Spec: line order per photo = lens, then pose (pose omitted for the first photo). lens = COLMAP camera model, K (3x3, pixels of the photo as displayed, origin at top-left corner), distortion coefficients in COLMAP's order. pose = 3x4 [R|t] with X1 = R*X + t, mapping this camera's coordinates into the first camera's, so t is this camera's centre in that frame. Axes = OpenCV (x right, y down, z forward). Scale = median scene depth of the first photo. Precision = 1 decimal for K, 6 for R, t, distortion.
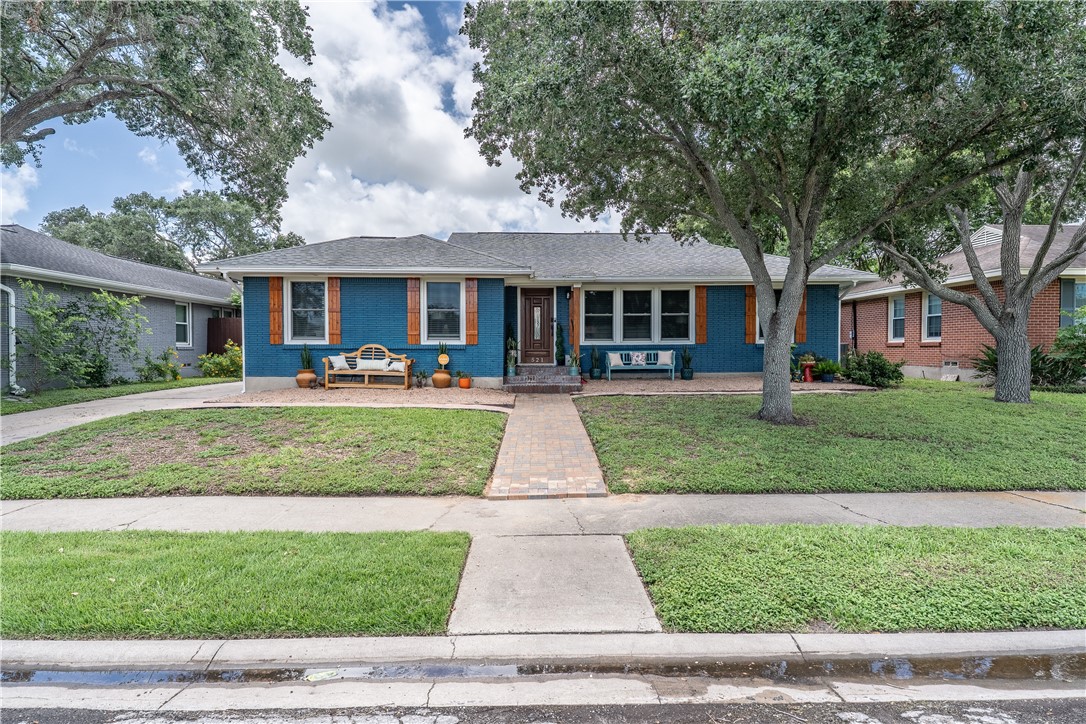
lens RADIAL K [[605.0, 0, 543.0], [0, 605.0, 362.0], [0, 0, 1]] dist [-0.000813, 0.000082]
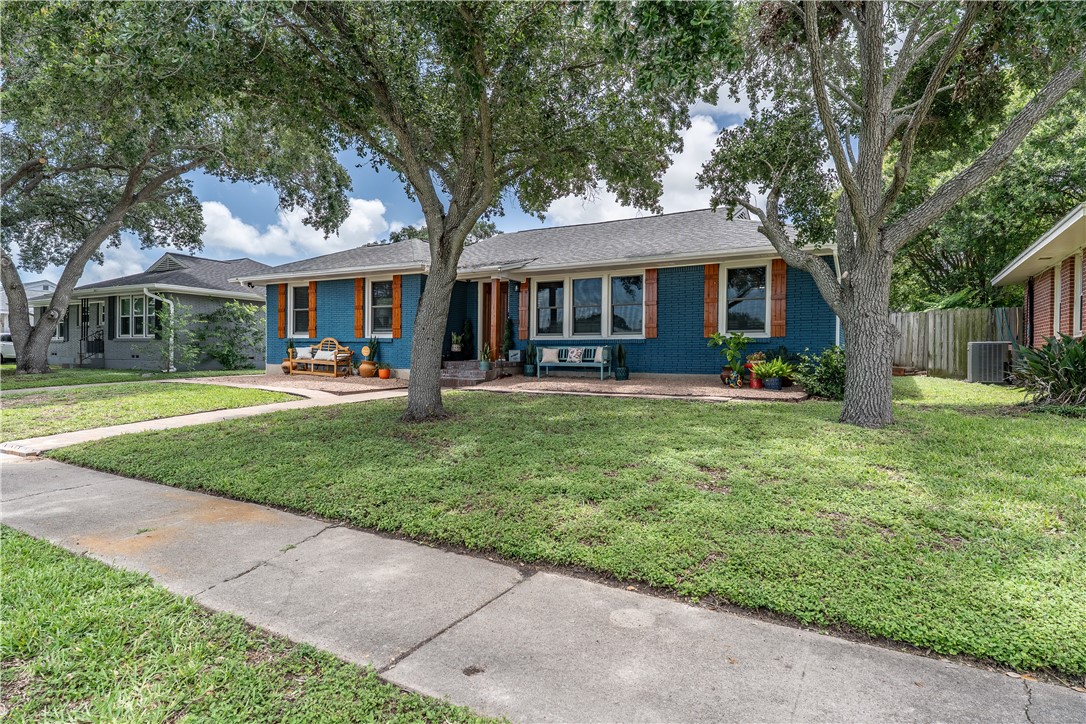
lens RADIAL K [[625.7, 0, 543.0], [0, 625.7, 362.0], [0, 0, 1]] dist [-0.000425, -0.000081]
pose [[0.860951, 0.024724, -0.508087, 0.588622], [-0.019860, 0.999690, 0.014993, -0.007842], [0.508300, -0.002818, 0.861175, 0.184588]]
